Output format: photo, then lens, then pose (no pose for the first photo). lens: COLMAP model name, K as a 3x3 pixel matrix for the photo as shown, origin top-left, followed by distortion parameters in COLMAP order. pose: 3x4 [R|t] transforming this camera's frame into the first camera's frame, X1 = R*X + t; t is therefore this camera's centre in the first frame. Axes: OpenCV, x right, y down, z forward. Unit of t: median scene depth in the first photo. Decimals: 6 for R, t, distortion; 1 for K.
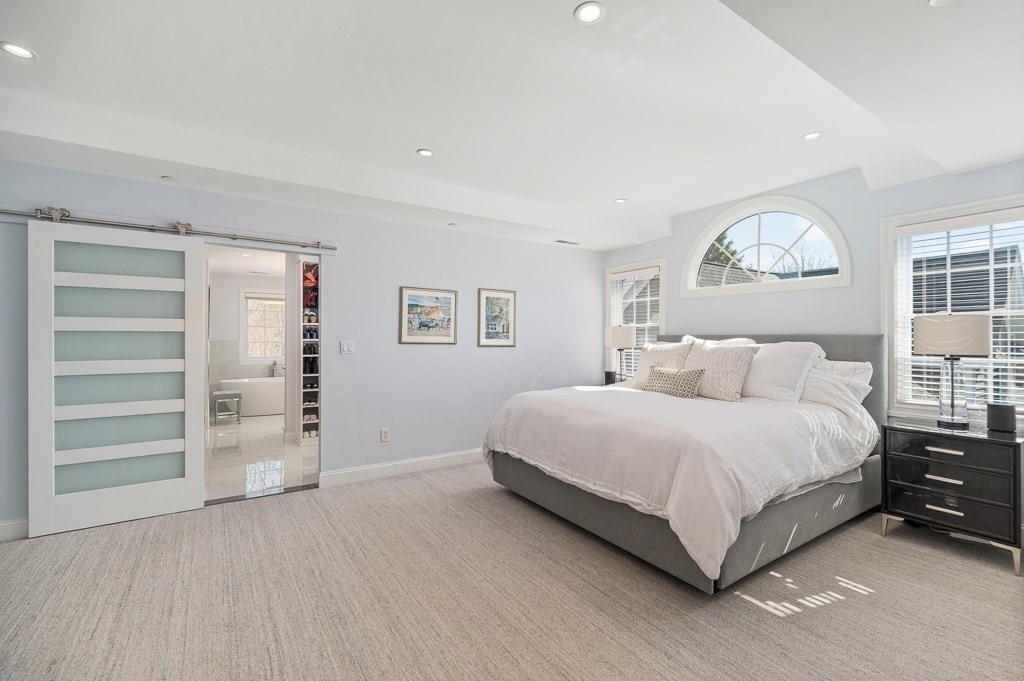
lens RADIAL K [[448.5, 0, 513.1], [0, 448.5, 336.1], [0, 0, 1]] dist [-0.001434, -0.001566]
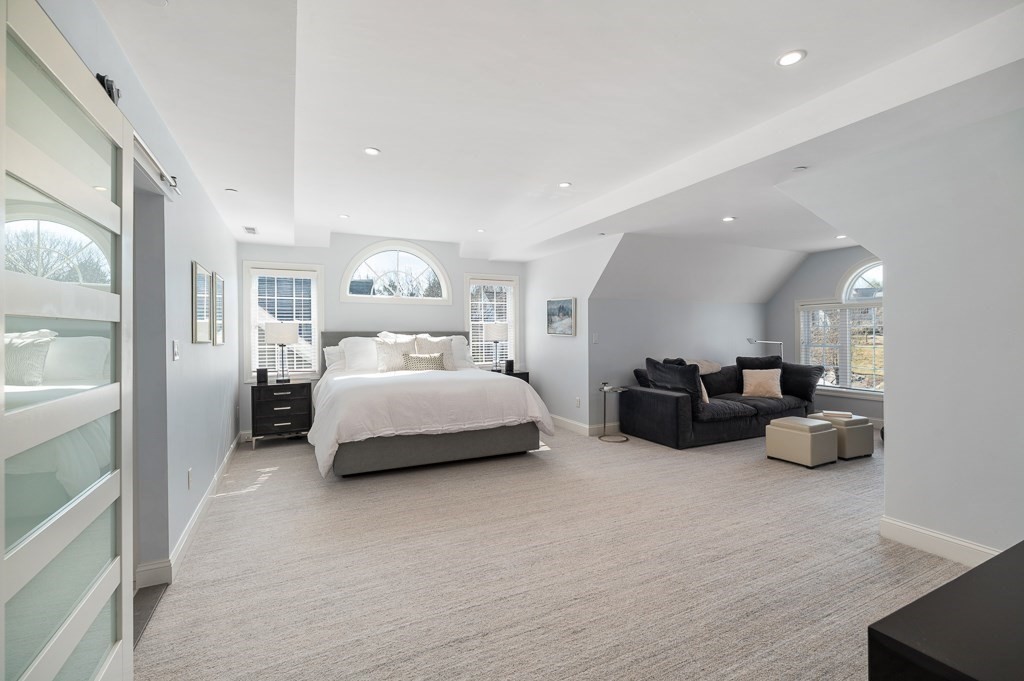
lens RADIAL K [[448.5, 0, 515.6], [0, 448.5, 338.1], [0, 0, 1]] dist [-0.001434, -0.001566]
pose [[0.127099, -0.015411, 0.991770, -1.034548], [0.000662, 0.999880, 0.015452, -0.003538], [-0.991890, -0.001307, 0.127094, 0.488728]]
